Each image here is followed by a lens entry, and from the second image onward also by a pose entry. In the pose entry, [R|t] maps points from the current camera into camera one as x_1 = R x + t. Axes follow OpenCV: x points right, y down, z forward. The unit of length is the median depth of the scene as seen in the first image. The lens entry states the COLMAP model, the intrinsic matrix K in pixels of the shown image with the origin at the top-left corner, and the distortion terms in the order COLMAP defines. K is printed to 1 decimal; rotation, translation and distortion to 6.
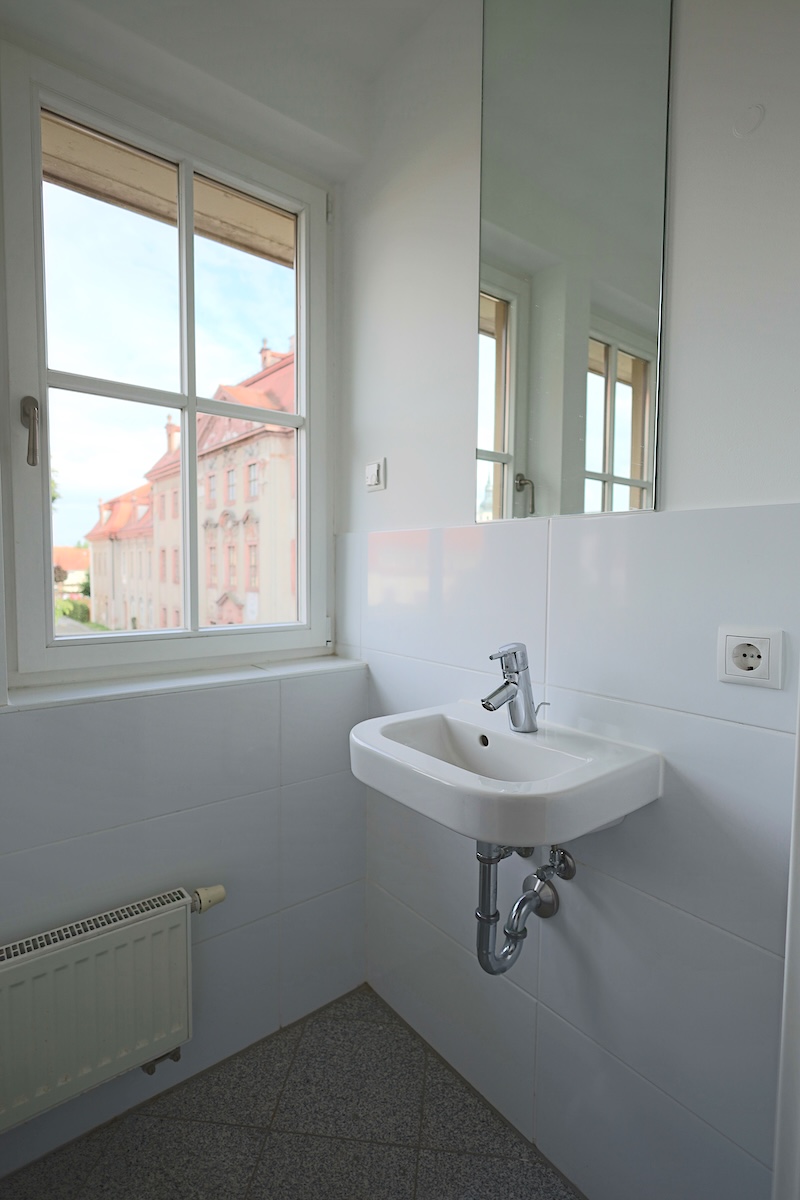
lens RADIAL K [[587.3, 0, 400.0], [0, 587.3, 600.0], [0, 0, 1]] dist [0.000594, -0.000136]
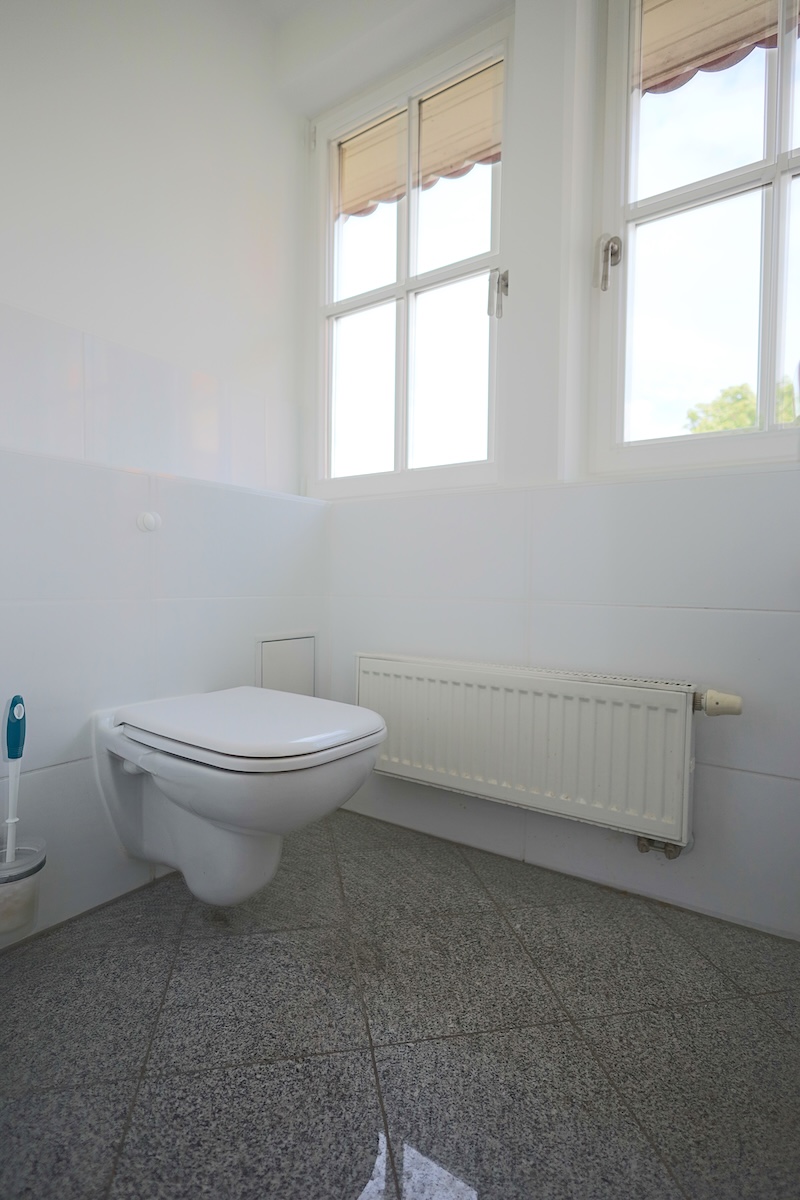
lens RADIAL K [[587.3, 0, 400.0], [0, 587.3, 600.0], [0, 0, 1]] dist [0.000594, -0.000136]
pose [[0.295219, 0.020676, -0.955206, 0.364413], [-0.064957, 0.997887, 0.001524, 0.386508], [0.953219, 0.061598, 0.295938, 0.279932]]
